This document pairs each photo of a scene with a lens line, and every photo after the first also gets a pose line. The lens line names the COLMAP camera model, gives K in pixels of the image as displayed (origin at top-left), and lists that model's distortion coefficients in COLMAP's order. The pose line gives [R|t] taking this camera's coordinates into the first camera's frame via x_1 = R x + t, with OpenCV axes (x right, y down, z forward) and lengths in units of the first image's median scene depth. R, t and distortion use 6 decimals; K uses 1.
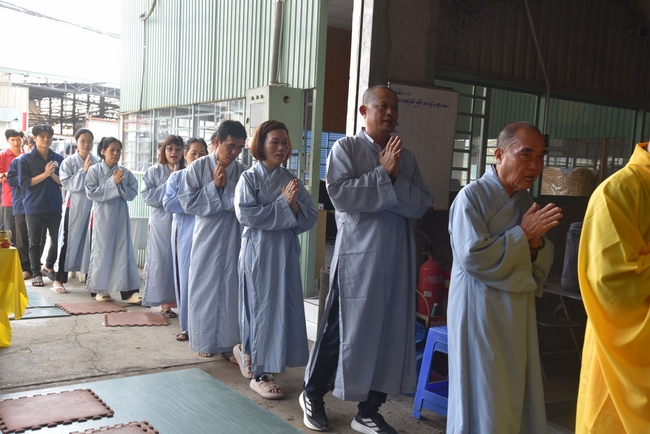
lens RADIAL K [[685.2, 0, 325.0], [0, 685.2, 217.0], [0, 0, 1]] dist [0.099199, 0.013364]
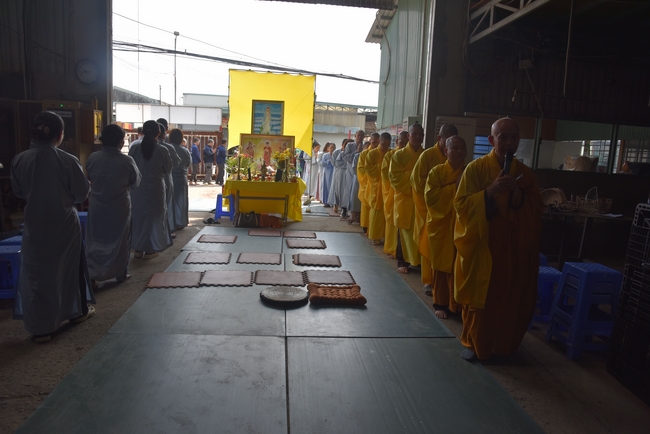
lens RADIAL K [[447.1, 0, 325.0], [0, 447.1, 217.0], [0, 0, 1]] dist [-0.123351, 0.070229]
pose [[0.867528, 0.062882, -0.493397, 0.476732], [-0.035271, 0.997256, 0.065083, 0.054556], [0.496136, -0.039059, 0.867366, -0.437612]]
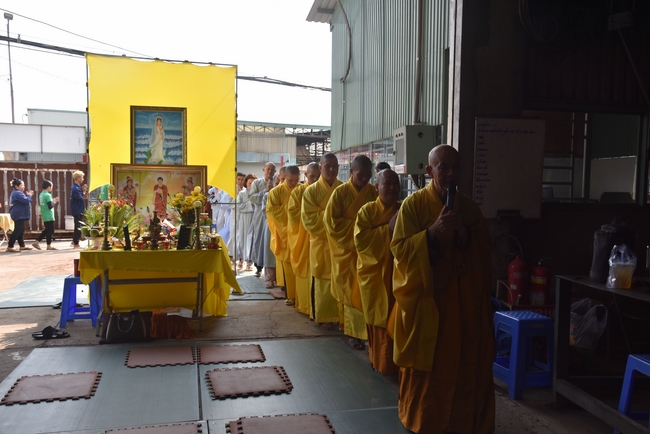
lens RADIAL K [[581.9, 0, 325.0], [0, 581.9, 217.0], [0, 0, 1]] dist [0.018792, 0.013392]
pose [[0.930388, -0.022602, -0.365879, 0.204388], [0.012636, 0.999482, -0.029609, 0.013232], [0.366359, 0.022925, 0.930191, -0.080269]]
